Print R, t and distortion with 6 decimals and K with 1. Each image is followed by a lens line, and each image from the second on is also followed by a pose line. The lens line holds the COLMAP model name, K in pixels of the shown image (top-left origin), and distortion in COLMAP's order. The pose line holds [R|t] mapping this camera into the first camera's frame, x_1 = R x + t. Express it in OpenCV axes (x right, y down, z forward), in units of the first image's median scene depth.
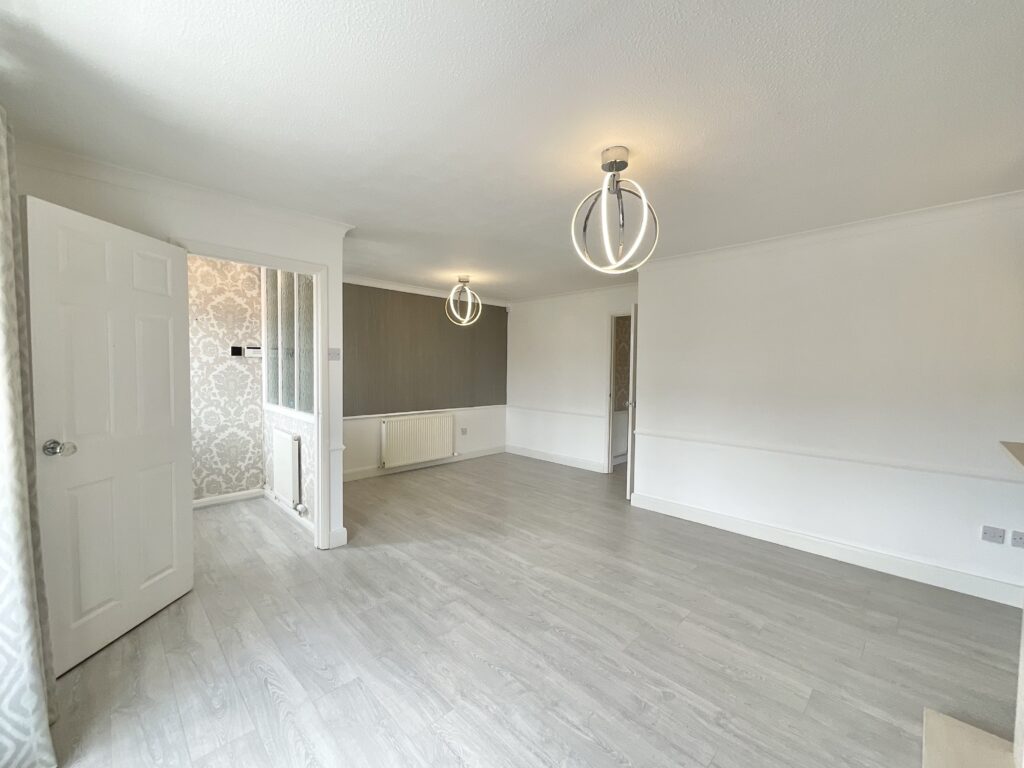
lens RADIAL K [[421.4, 0, 512.0], [0, 421.4, 384.0], [0, 0, 1]] dist [0.002190, 0.000510]
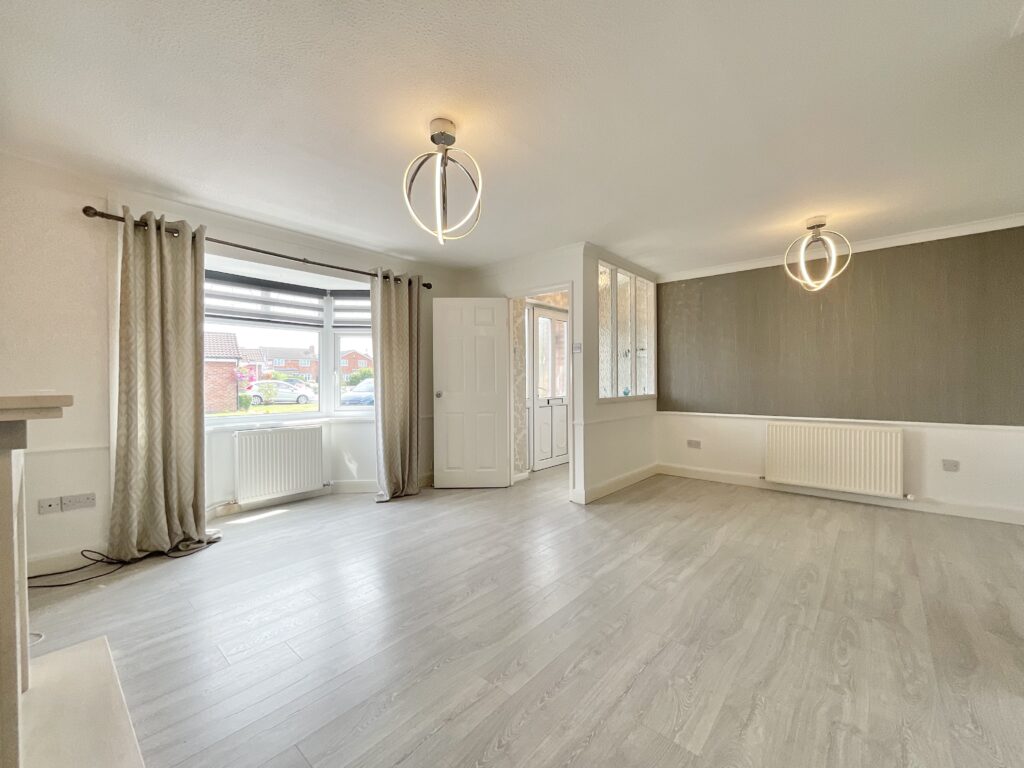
lens RADIAL K [[414.2, 0, 512.0], [0, 414.2, 384.0], [0, 0, 1]] dist [0.002522, -0.002936]
pose [[0.074609, -0.004884, -0.997201, 0.801626], [-0.033214, 0.999421, -0.007380, 0.049399], [0.996660, 0.033671, 0.074403, 0.706484]]
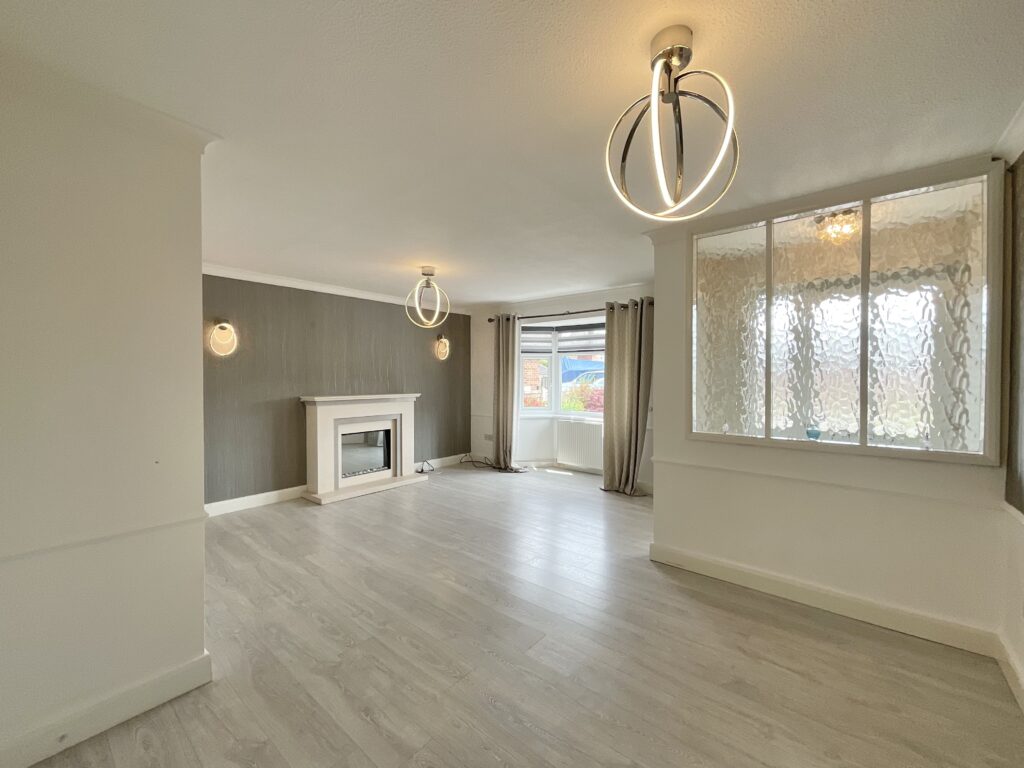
lens RADIAL K [[414.2, 0, 512.0], [0, 414.2, 384.0], [0, 0, 1]] dist [0.002522, -0.002936]
pose [[-0.994696, -0.010901, -0.102281, 0.023289], [-0.016446, 0.998431, 0.053527, -0.070708], [0.101537, 0.054925, -0.993314, 1.939537]]
